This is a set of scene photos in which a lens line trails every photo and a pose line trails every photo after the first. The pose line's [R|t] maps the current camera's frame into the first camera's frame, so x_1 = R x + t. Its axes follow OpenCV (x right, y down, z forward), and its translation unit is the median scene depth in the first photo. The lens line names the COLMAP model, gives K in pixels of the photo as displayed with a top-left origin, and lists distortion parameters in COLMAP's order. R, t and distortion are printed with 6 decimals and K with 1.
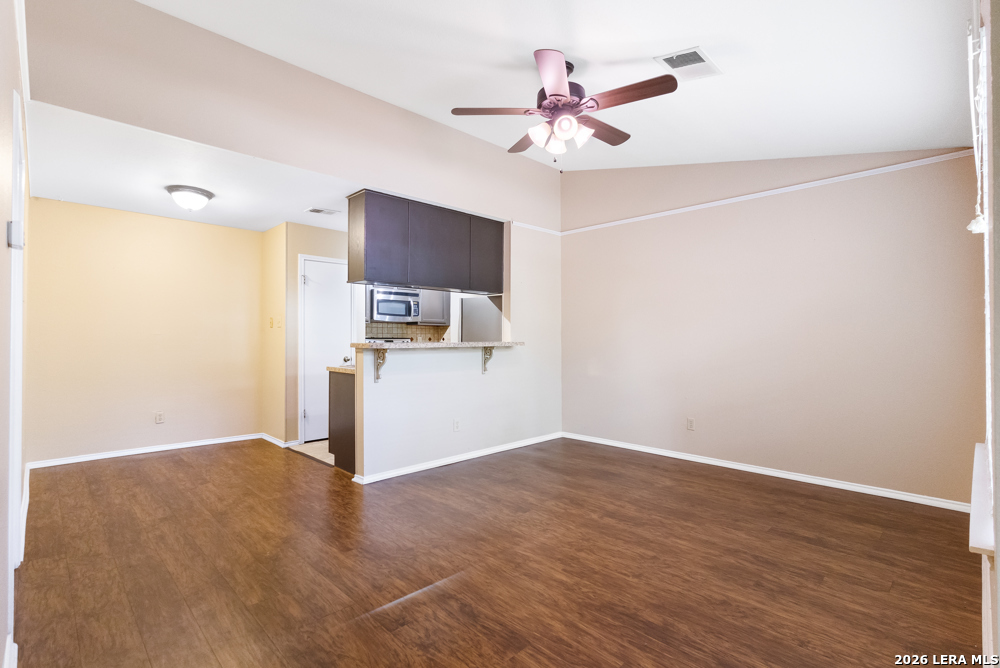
lens RADIAL K [[465.7, 0, 494.3], [0, 465.7, 332.4], [0, 0, 1]] dist [0.001428, 0.000527]
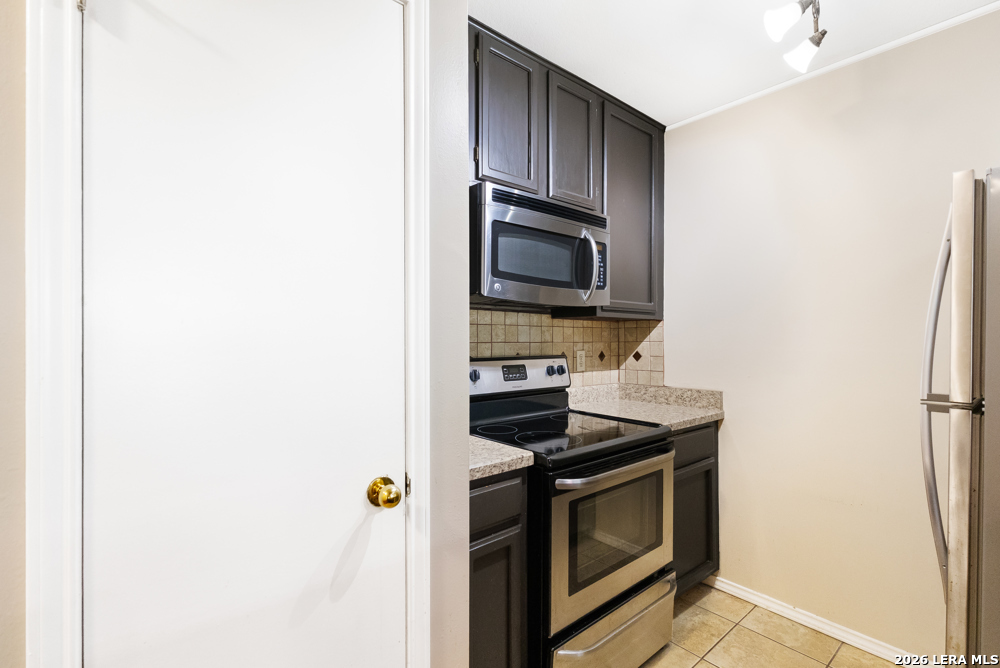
lens RADIAL K [[465.7, 0, 503.3], [0, 465.7, 333.1], [0, 0, 1]] dist [0.001428, 0.000527]
pose [[0.998455, 0.001154, -0.055552, -0.422760], [-0.000734, 0.999971, 0.007585, -0.014171], [0.055559, -0.007532, 0.998427, 1.335819]]
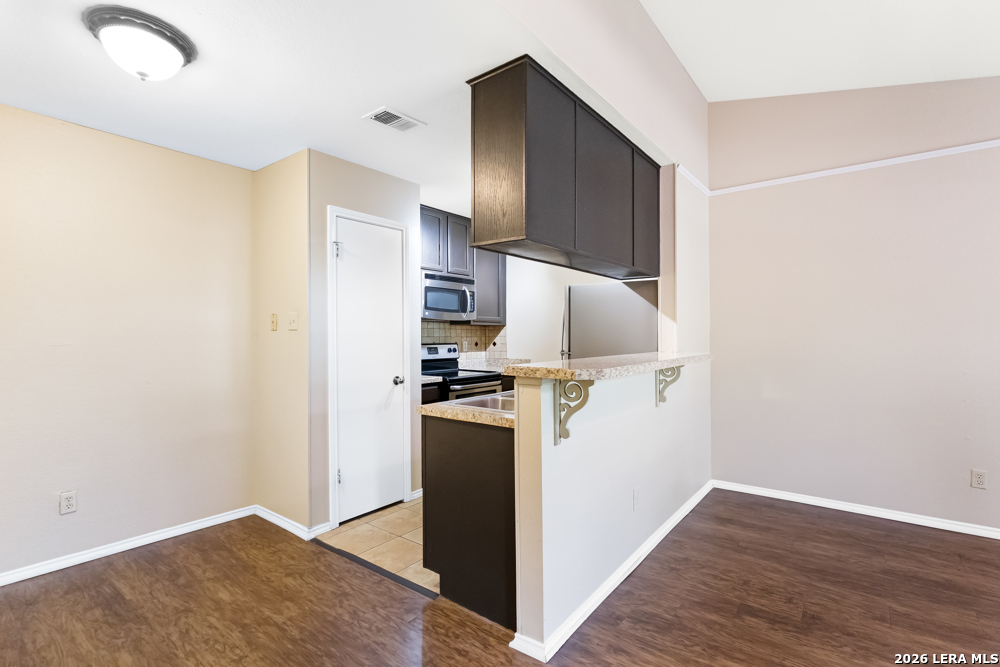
lens RADIAL K [[465.7, 0, 495.5], [0, 465.7, 332.8], [0, 0, 1]] dist [0.001428, 0.000527]
pose [[0.991245, -0.004064, 0.131976, -0.440036], [0.002985, 0.999961, 0.008370, -0.019284], [-0.132005, -0.007903, 0.991218, 0.592934]]
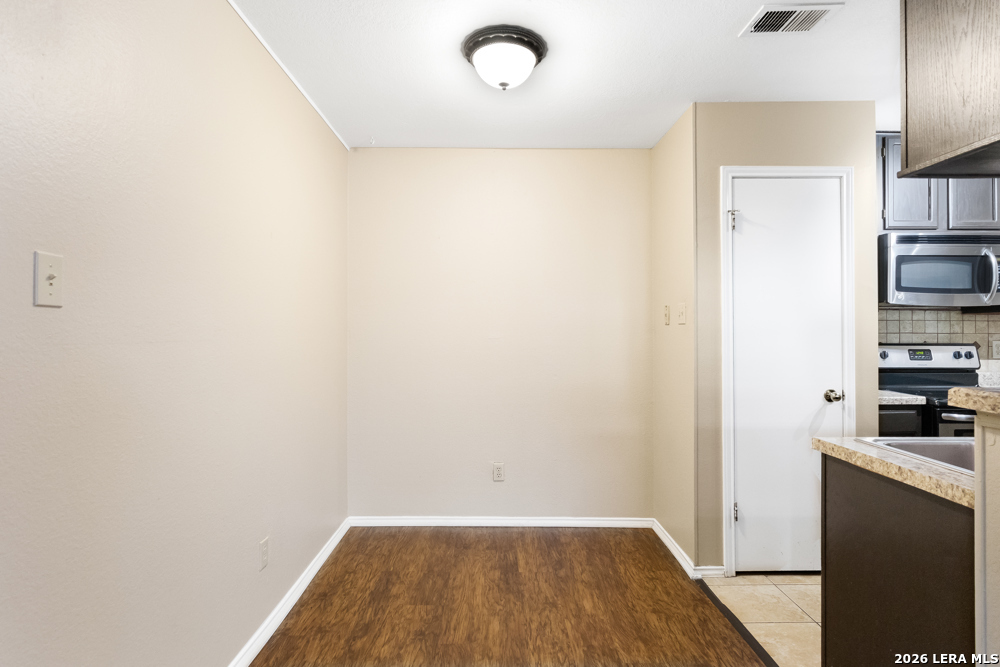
lens RADIAL K [[527.9, 0, 498.4], [0, 527.9, 329.0], [0, 0, 1]] dist [-0.003803, 0.001380]
pose [[0.721308, -0.004213, -0.692602, -0.328792], [0.009846, 0.999943, 0.004172, -0.016322], [0.692545, -0.009828, 0.721308, 0.708397]]
